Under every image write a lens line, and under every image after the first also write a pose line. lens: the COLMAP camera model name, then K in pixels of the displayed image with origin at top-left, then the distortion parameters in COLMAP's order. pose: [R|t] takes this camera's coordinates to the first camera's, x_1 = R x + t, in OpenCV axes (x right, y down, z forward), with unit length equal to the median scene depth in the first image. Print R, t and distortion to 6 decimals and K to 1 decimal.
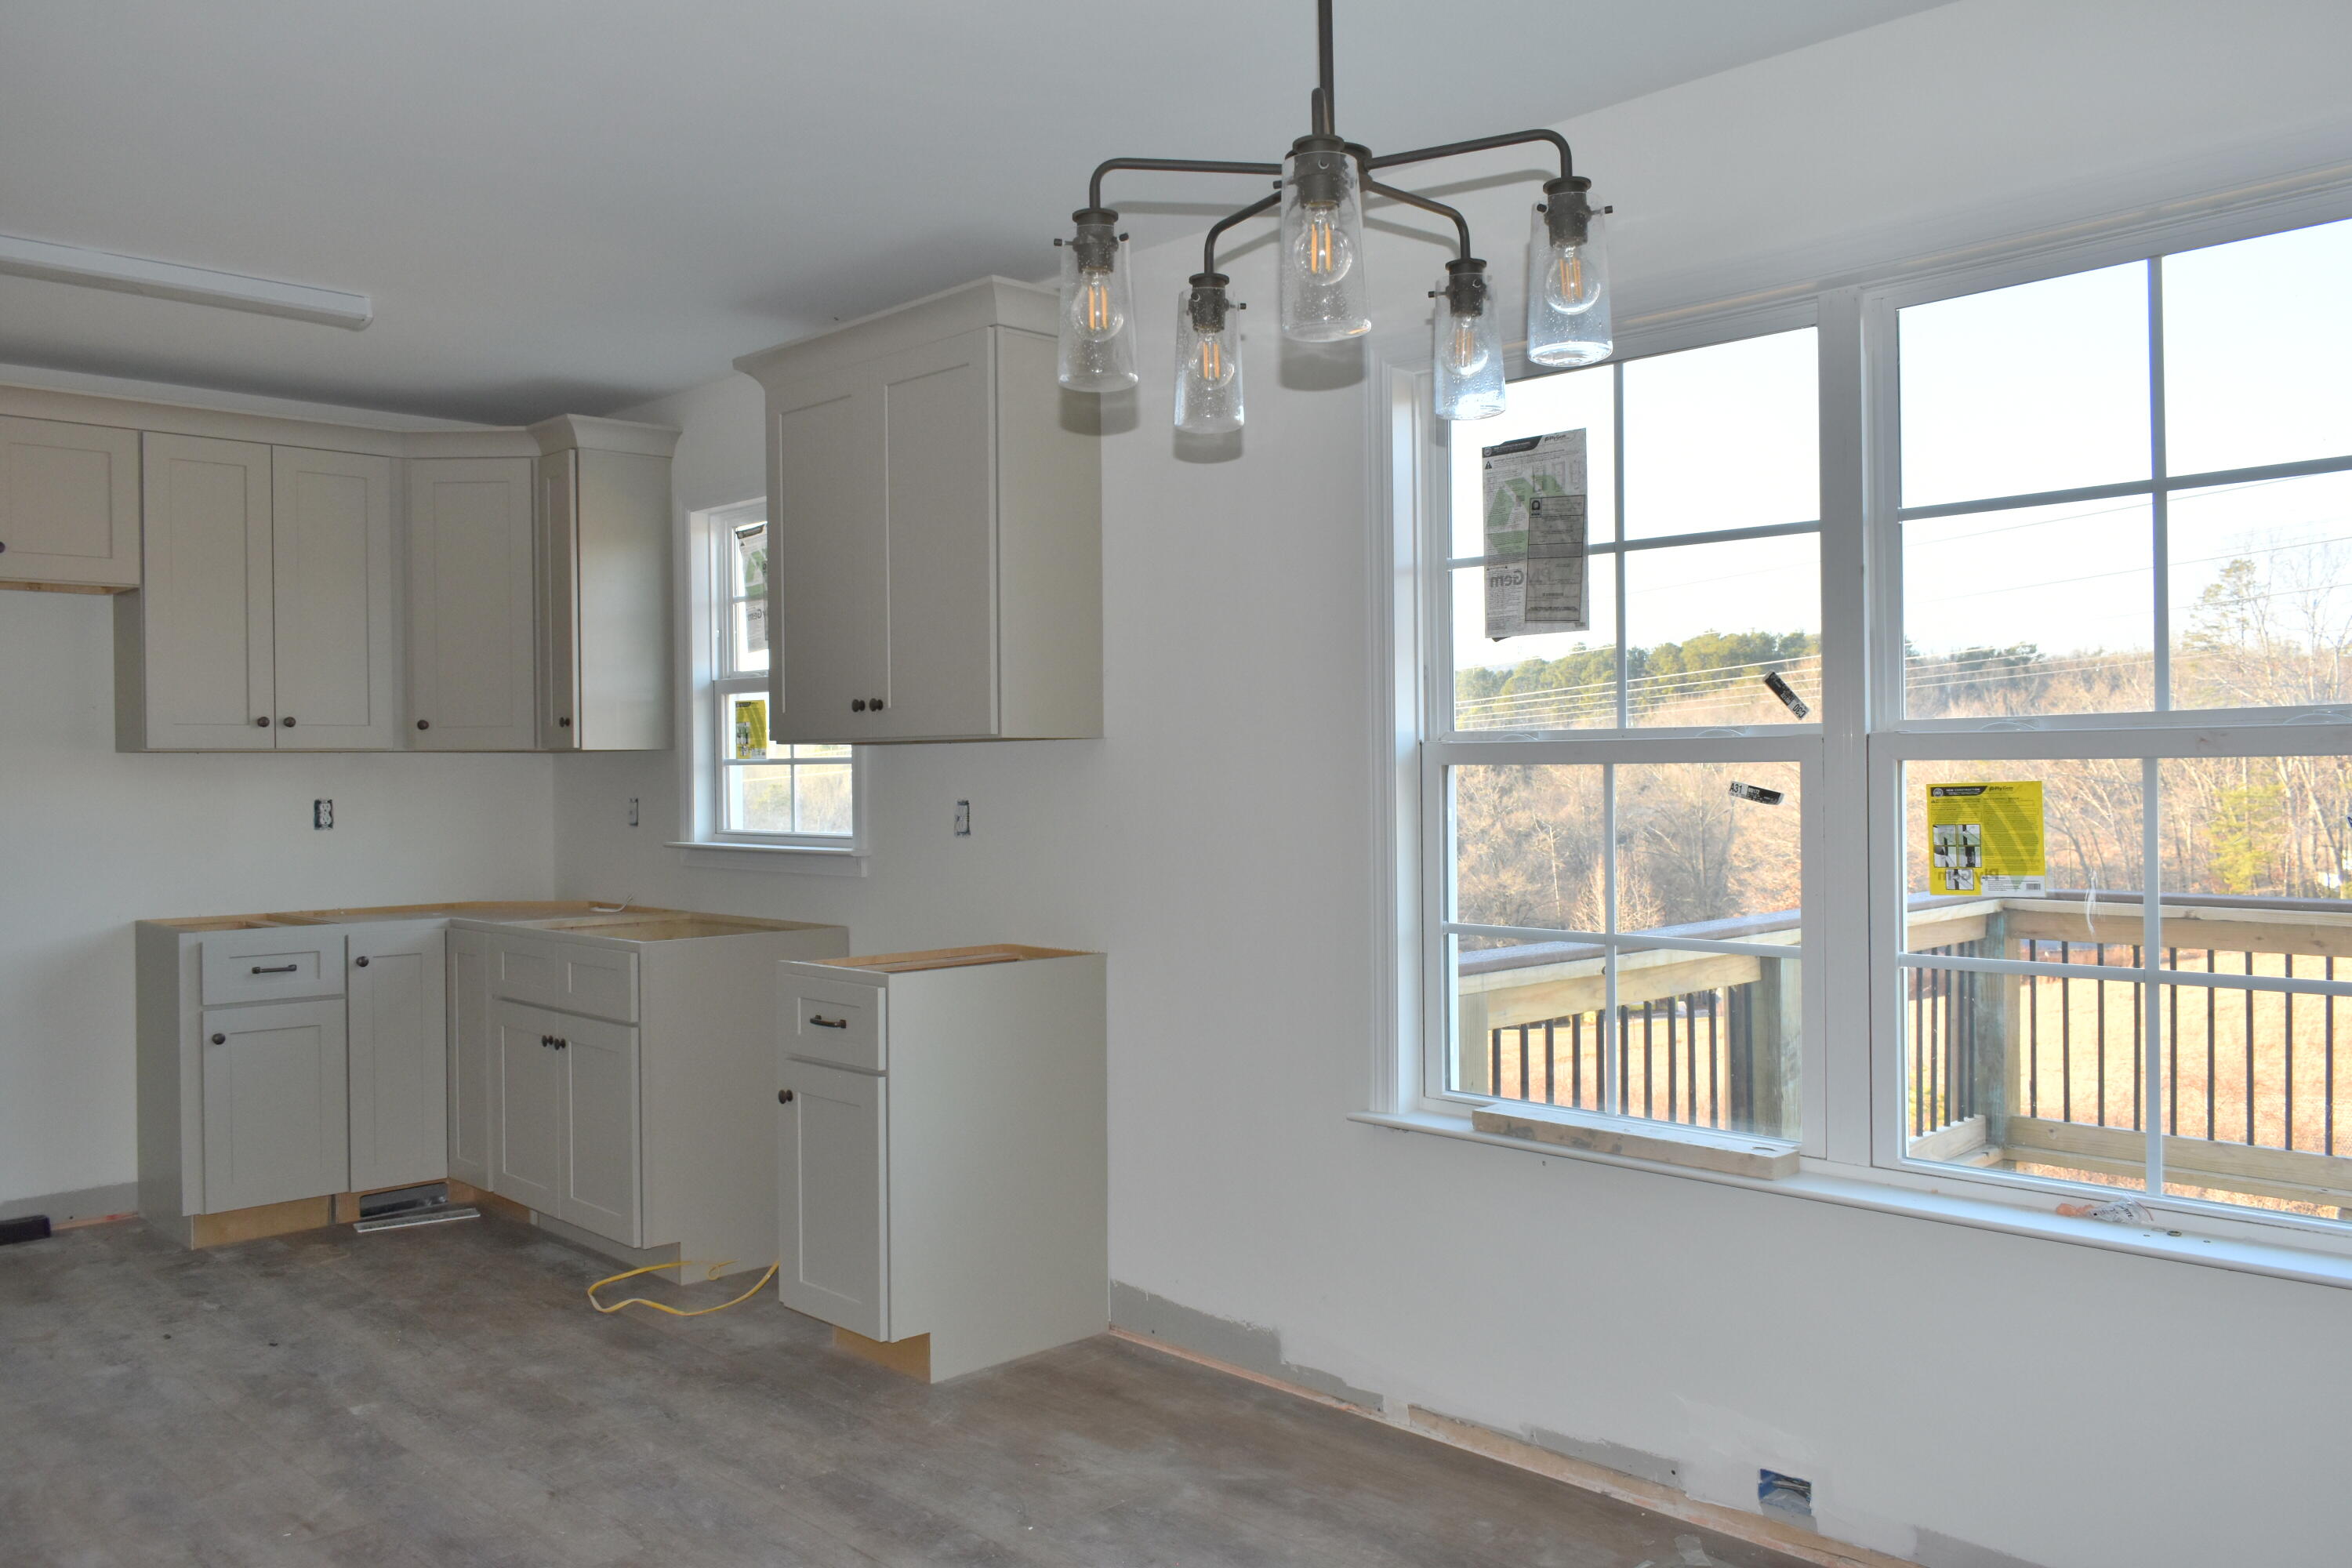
lens RADIAL K [[1821.6, 0, 1190.1], [0, 1821.6, 784.6], [0, 0, 1]] dist [-0.024677, 0.017625]
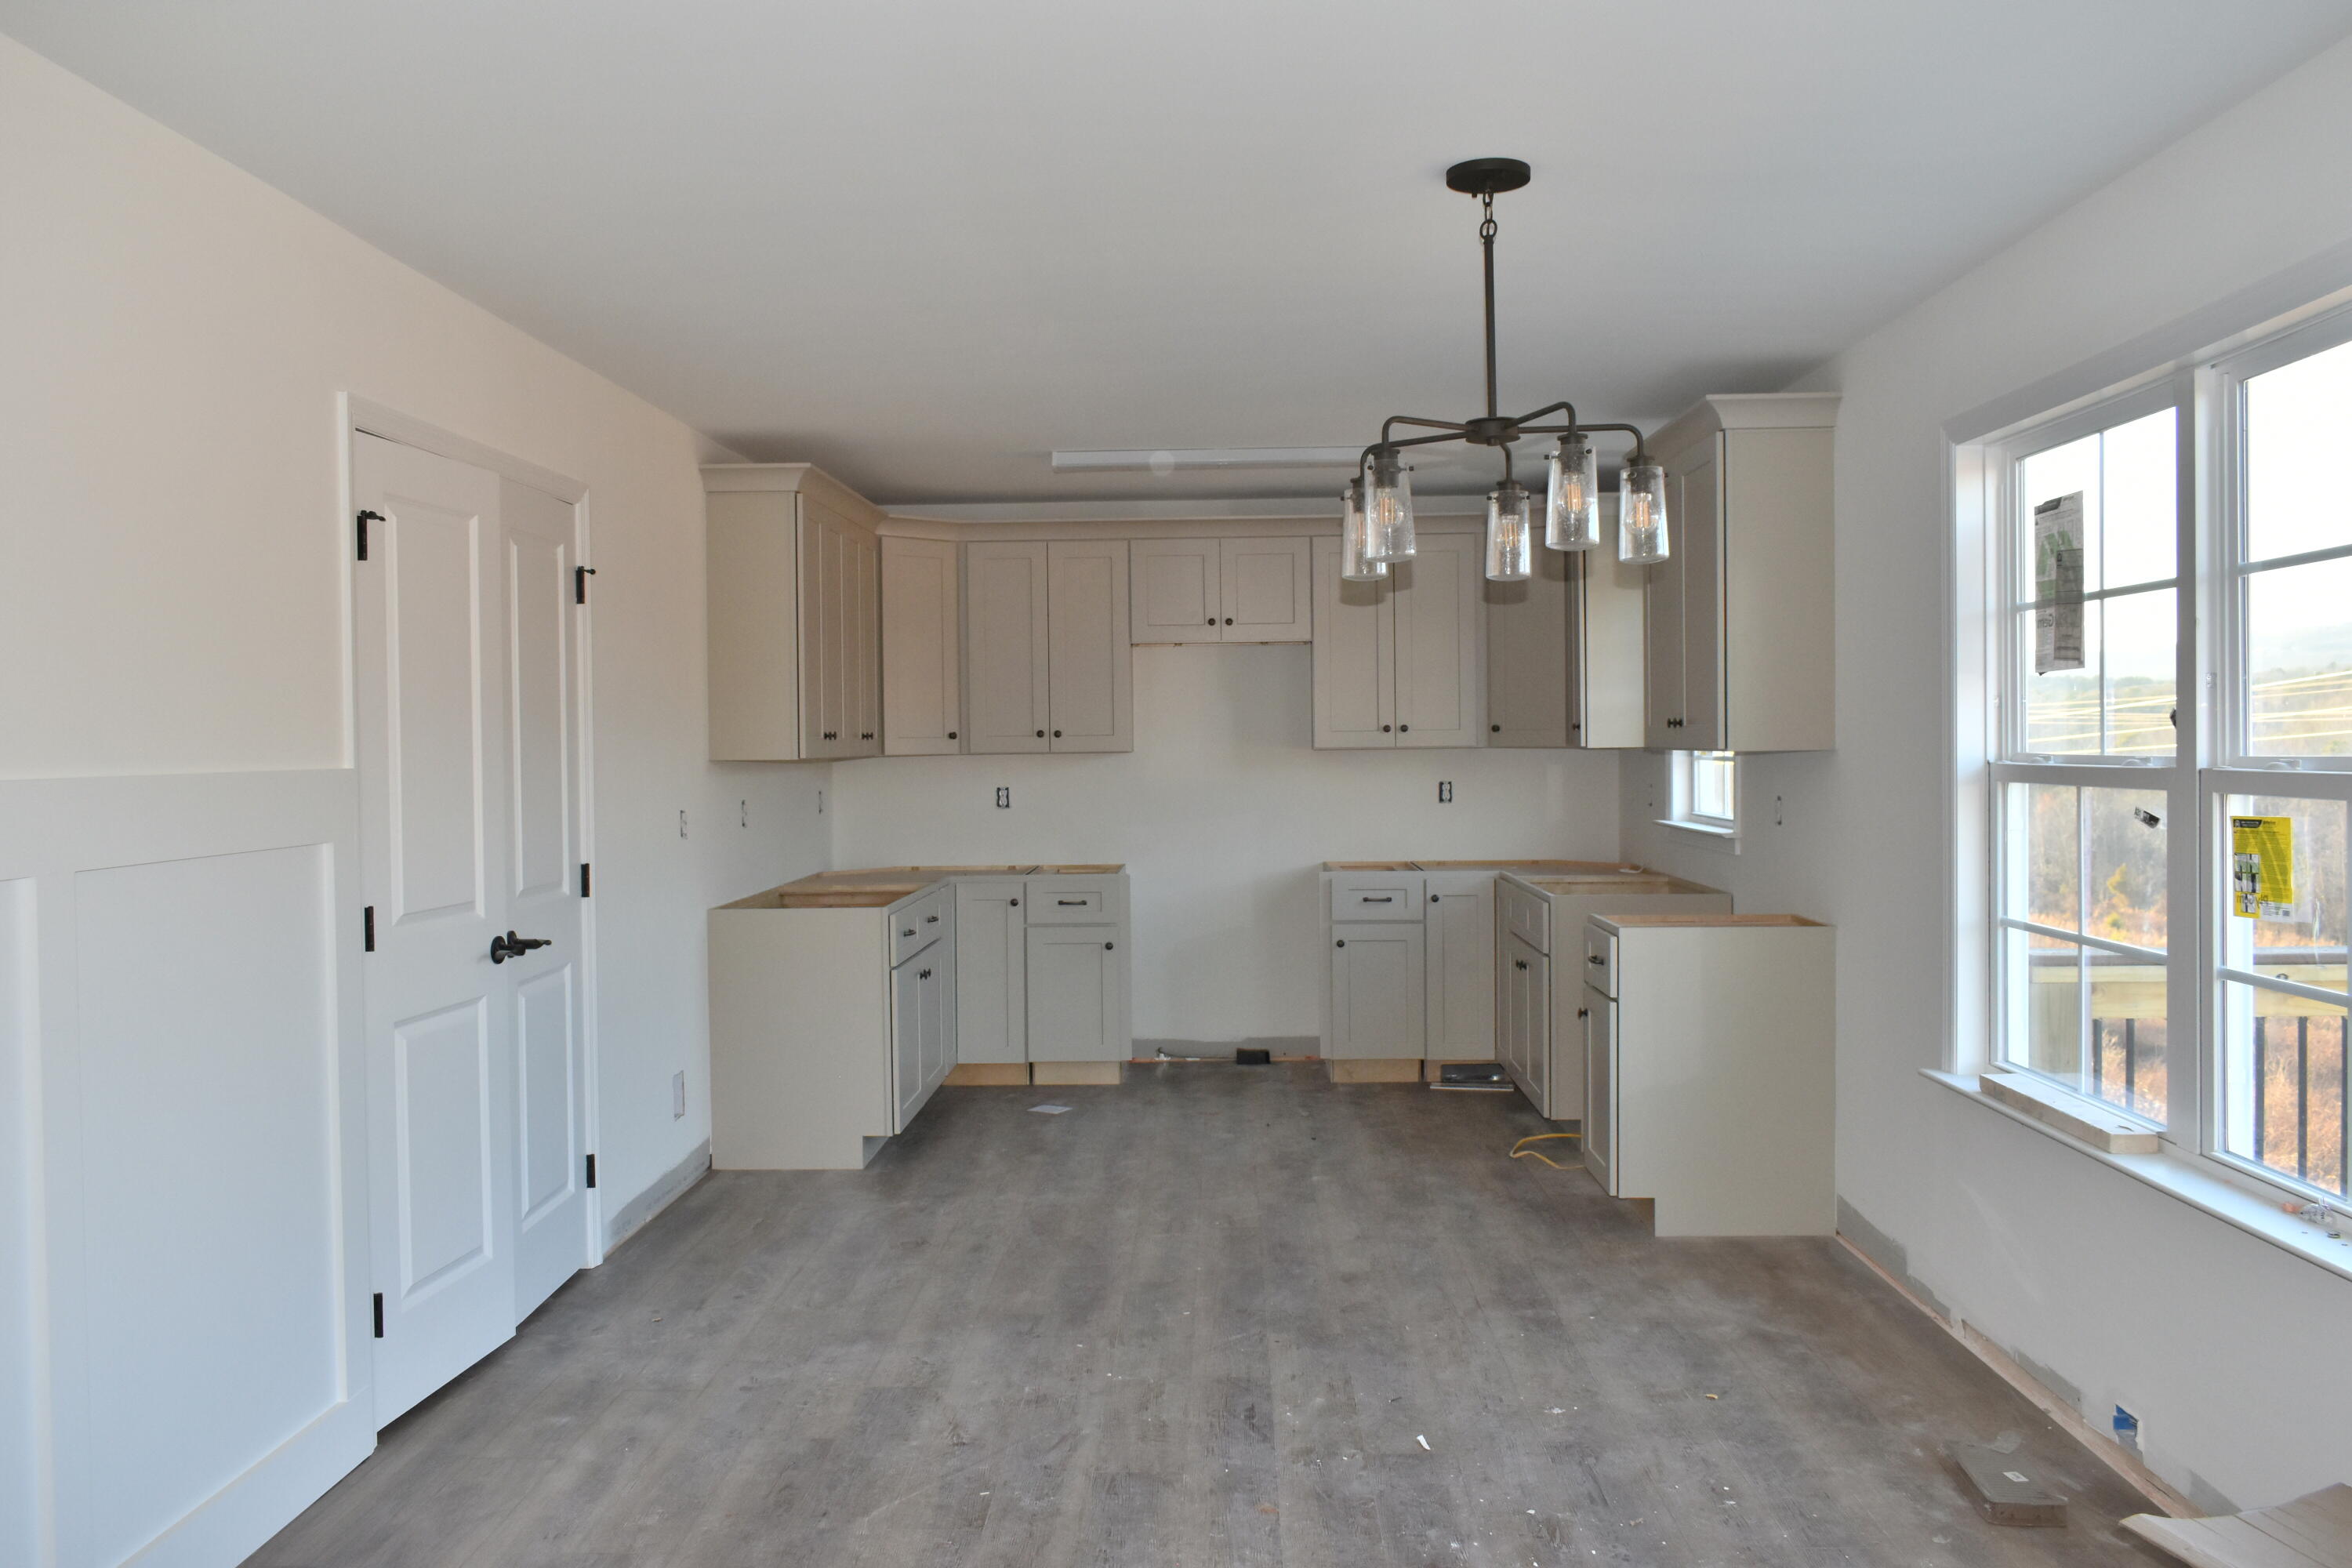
lens RADIAL K [[1821.6, 0, 1172.3], [0, 1821.6, 786.7], [0, 0, 1]] dist [-0.024677, 0.017625]
pose [[0.693447, 0.019328, -0.720248, 0.619496], [-0.001166, 0.999669, 0.025704, -0.037721], [0.720506, -0.016985, 0.693240, -0.192238]]
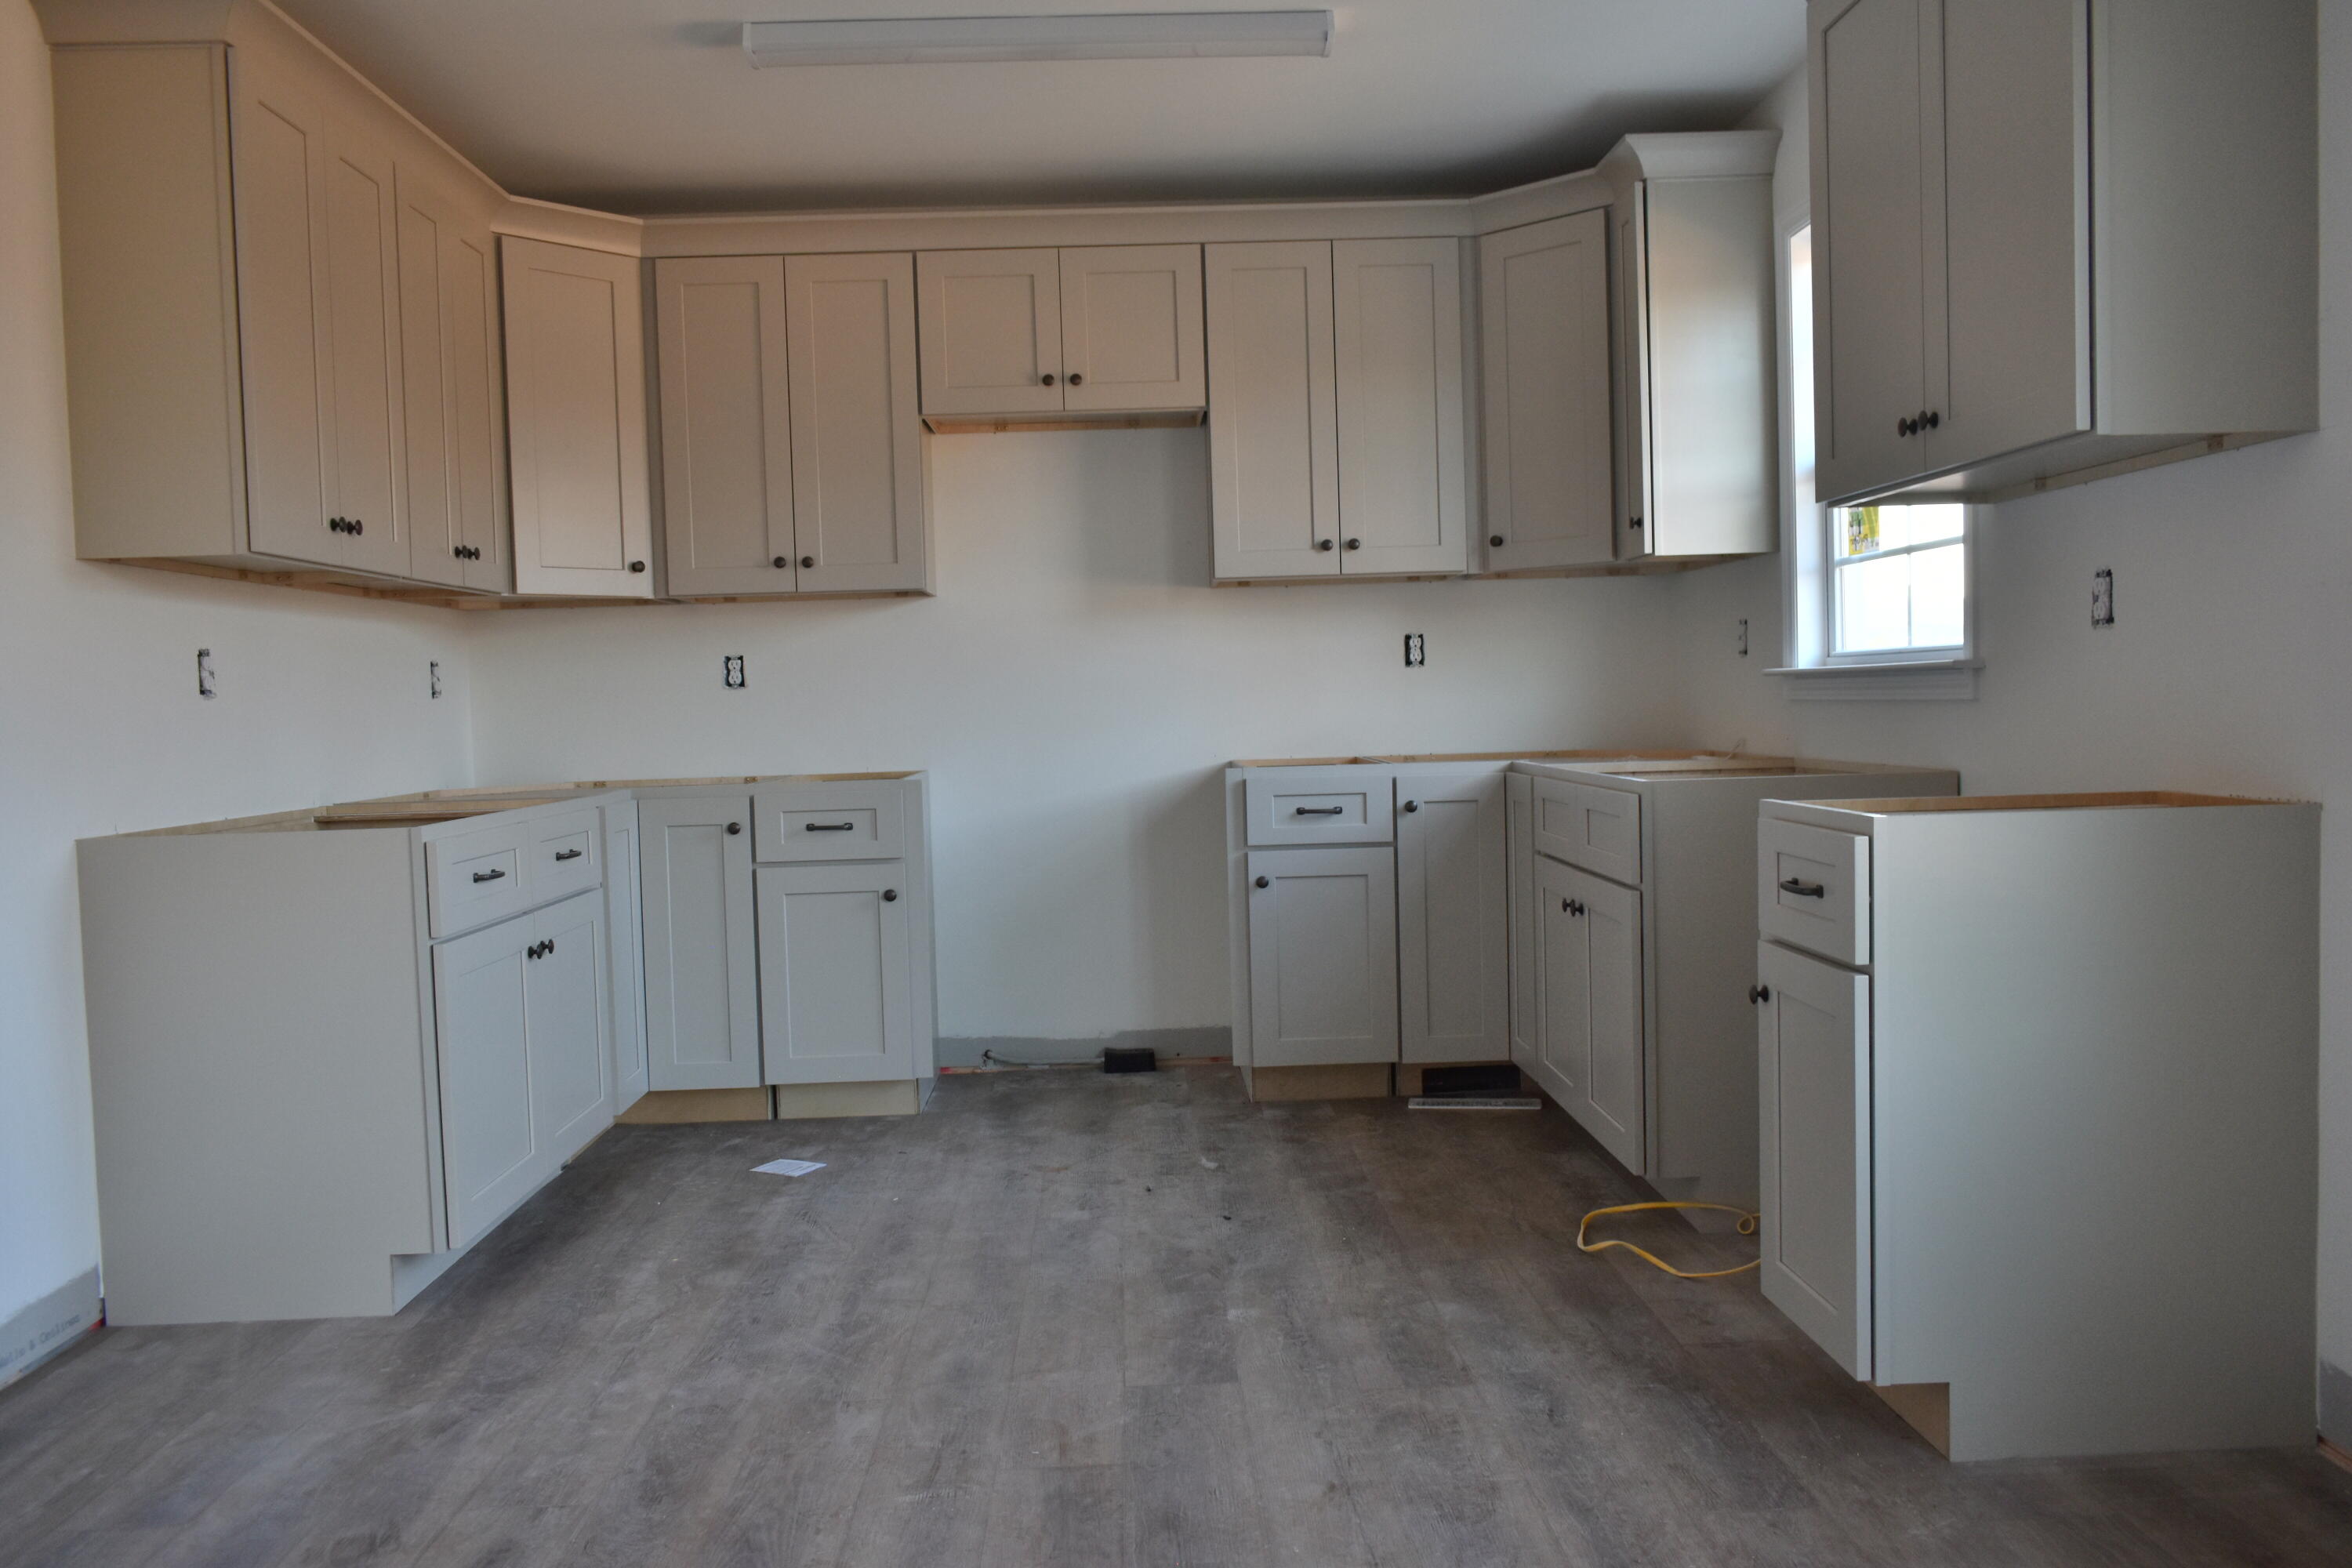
lens RADIAL K [[1821.6, 0, 1174.6], [0, 1821.6, 785.2], [0, 0, 1]] dist [-0.024677, 0.017625]
pose [[0.734233, 0.019005, -0.678631, 0.091735], [0.017327, 0.998758, 0.046717, 0.063930], [0.678676, -0.046060, 0.732992, 0.394868]]
